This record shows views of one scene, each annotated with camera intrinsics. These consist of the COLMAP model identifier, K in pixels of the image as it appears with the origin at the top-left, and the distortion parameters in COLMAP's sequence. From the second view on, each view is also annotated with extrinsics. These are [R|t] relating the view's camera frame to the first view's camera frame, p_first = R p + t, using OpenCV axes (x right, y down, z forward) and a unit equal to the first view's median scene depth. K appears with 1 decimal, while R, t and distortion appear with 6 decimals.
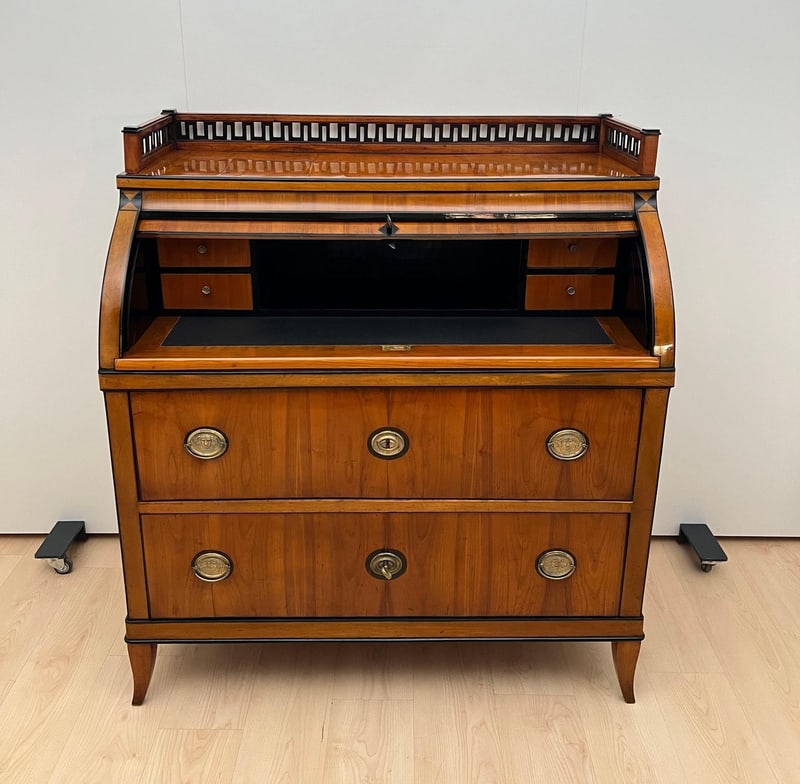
lens RADIAL K [[824.9, 0, 403.4], [0, 824.9, 294.8], [0, 0, 1]] dist [0.027775, 0.000000]
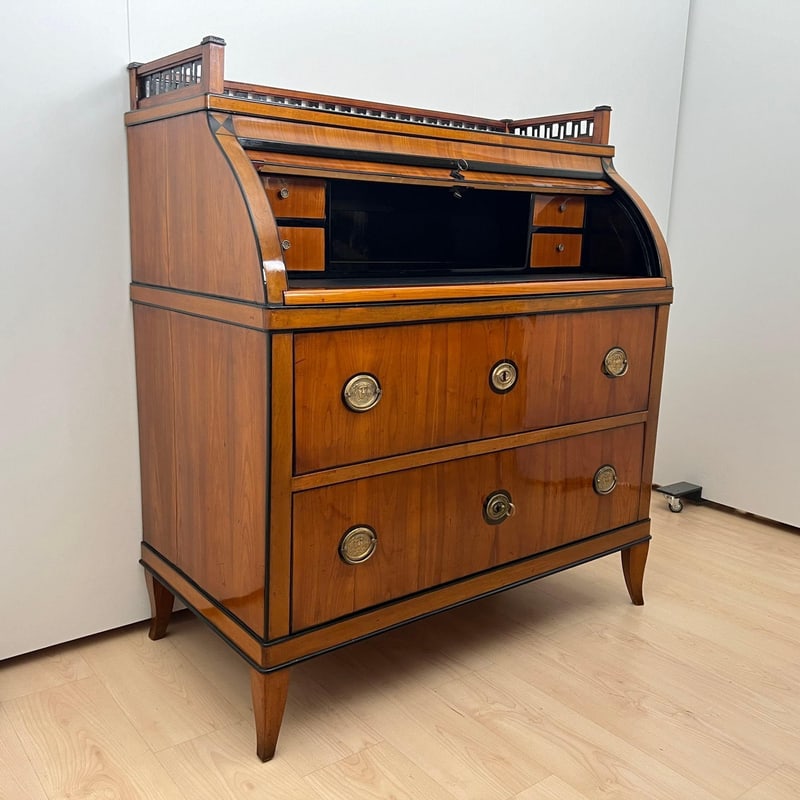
lens RADIAL K [[818.1, 0, 396.8], [0, 818.1, 404.9], [0, 0, 1]] dist [0.033483, 0.000000]
pose [[0.795986, -0.115363, 0.594220, -0.692841], [0.172450, 0.984209, -0.039928, 0.221272], [-0.580230, 0.134255, 0.803311, 0.256879]]
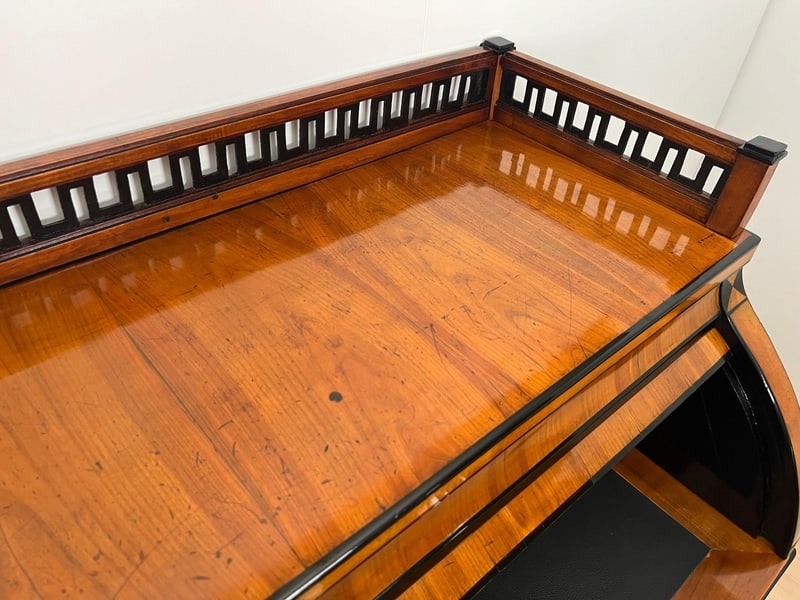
lens RADIAL K [[617.7, 0, 399.3], [0, 617.7, 298.1], [0, 0, 1]] dist [0.024748, -0.006964]
pose [[0.766447, -0.382592, 0.515928, -0.057501], [0.130440, 0.879218, 0.458215, -0.299471], [-0.628923, -0.283900, 0.723780, 0.836069]]
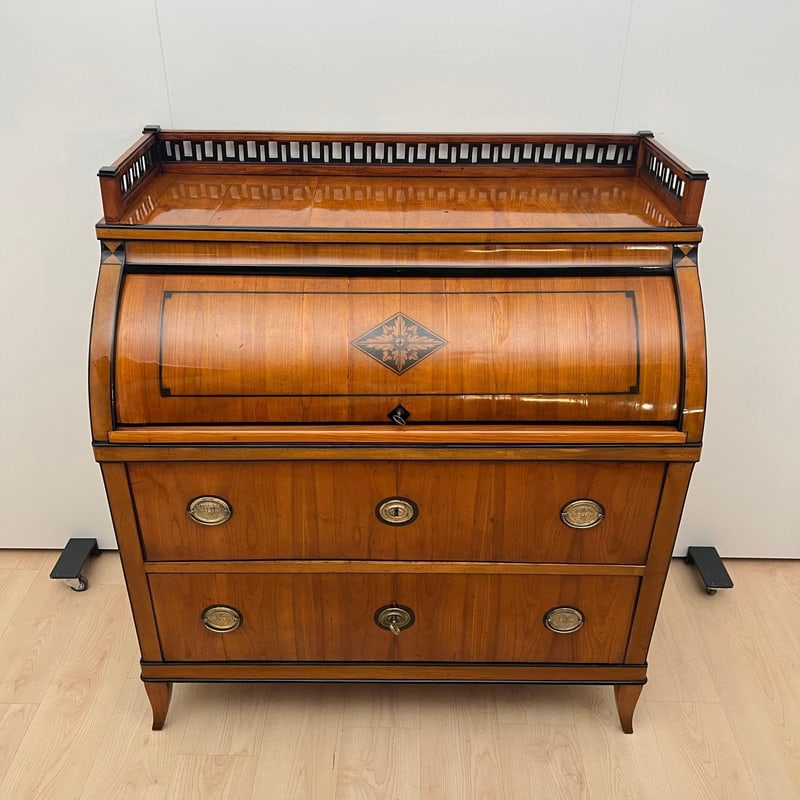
lens RADIAL K [[818.1, 0, 401.4], [0, 818.1, 410.9], [0, 0, 1]] dist [0.033483, 0.000000]
pose [[0.999865, 0.008809, -0.013871, -0.000739], [-0.005423, 0.973768, 0.227479, -0.145947], [0.015511, -0.227373, 0.973684, 0.087706]]
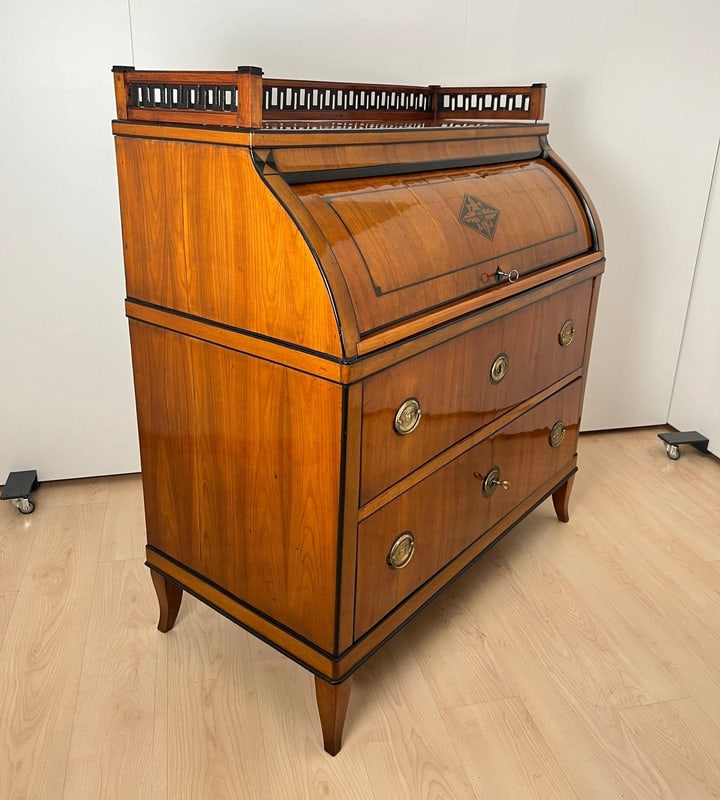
lens RADIAL K [[740.9, 0, 353.9], [0, 740.9, 370.8], [0, 0, 1]] dist [0.059239, 0.000000]
pose [[0.636219, -0.259806, 0.726448, -0.823137], [0.225724, 0.963075, 0.146745, -0.006619], [-0.737749, 0.070615, 0.671371, 0.452295]]
